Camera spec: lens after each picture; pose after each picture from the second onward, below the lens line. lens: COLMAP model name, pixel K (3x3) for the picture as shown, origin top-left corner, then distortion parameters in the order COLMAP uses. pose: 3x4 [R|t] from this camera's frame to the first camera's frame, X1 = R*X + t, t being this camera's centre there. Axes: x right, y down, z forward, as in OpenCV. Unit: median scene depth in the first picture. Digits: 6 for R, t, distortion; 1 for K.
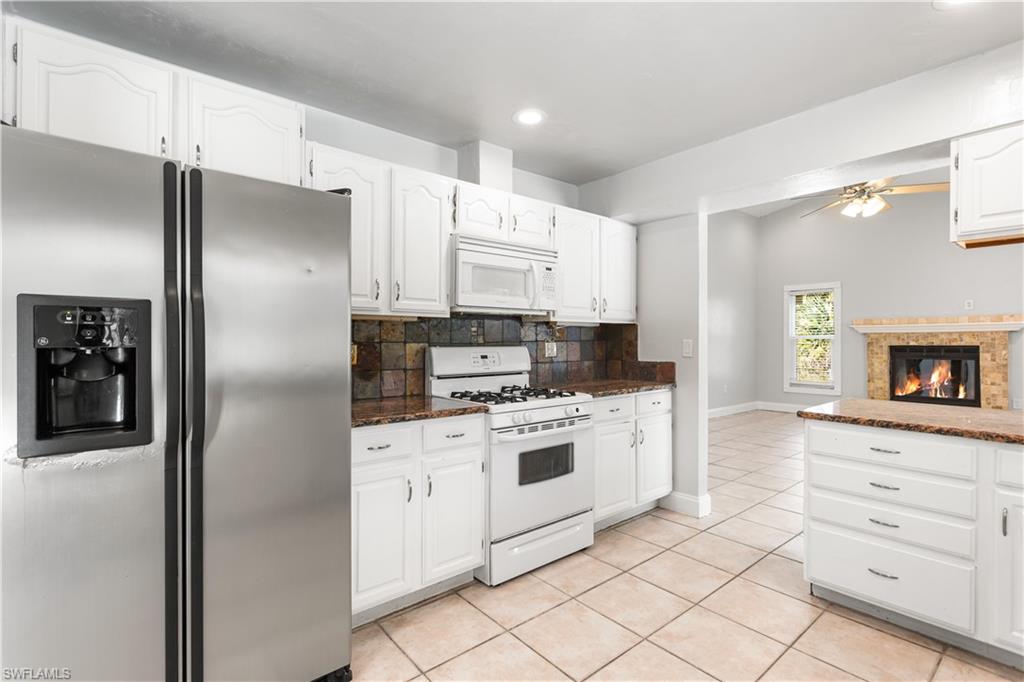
lens RADIAL K [[488.0, 0, 513.5], [0, 488.0, 341.8], [0, 0, 1]] dist [0.002371, 0.000149]
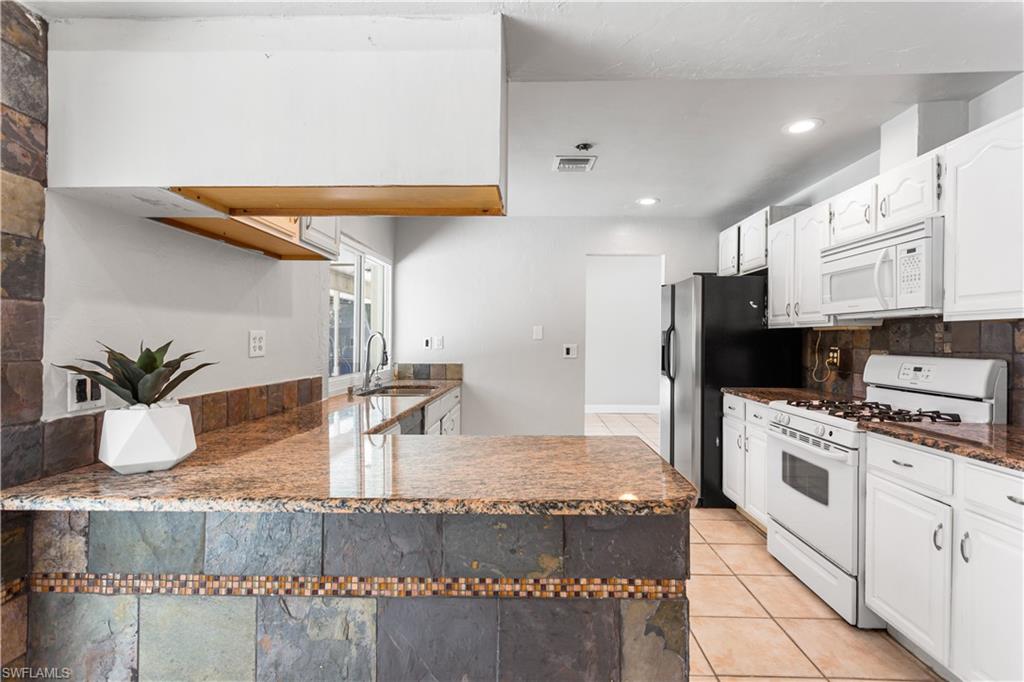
lens RADIAL K [[488.0, 0, 513.5], [0, 488.0, 341.8], [0, 0, 1]] dist [0.002371, 0.000149]
pose [[-0.664046, -0.001036, -0.747691, 1.009595], [-0.012541, 0.999874, 0.009752, -0.014365], [0.747587, 0.015853, -0.663975, 1.052620]]
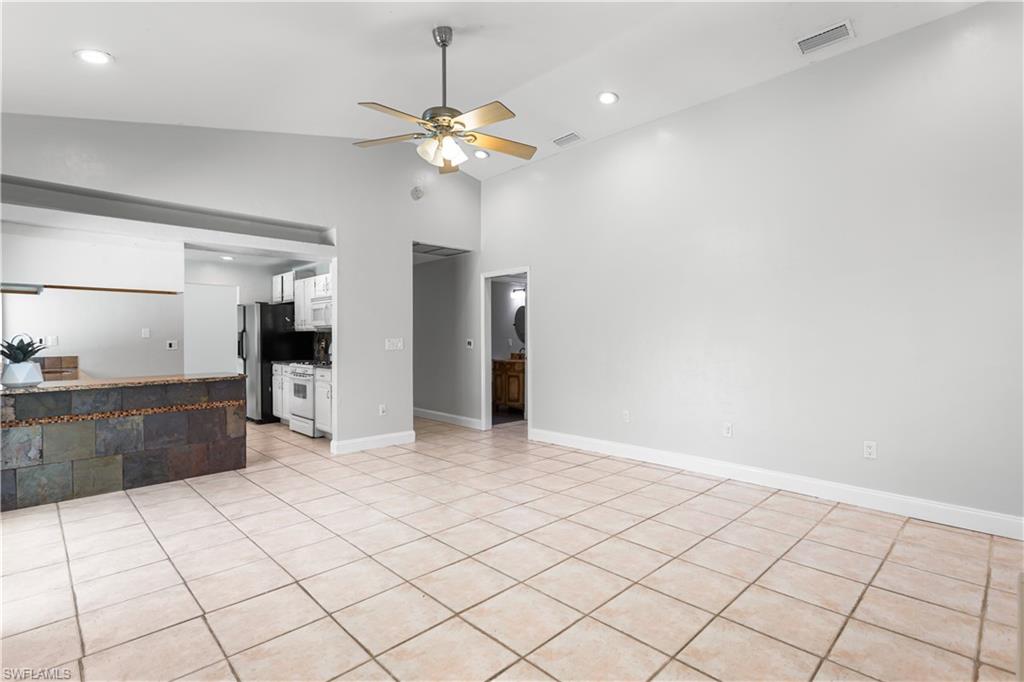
lens RADIAL K [[488.0, 0, 513.5], [0, 488.0, 341.8], [0, 0, 1]] dist [0.002371, 0.000149]
pose [[0.080440, 0.006819, -0.996736, 2.223706], [-0.004018, 0.999971, 0.006516, -0.010381], [0.996751, 0.003480, 0.080465, 1.617660]]
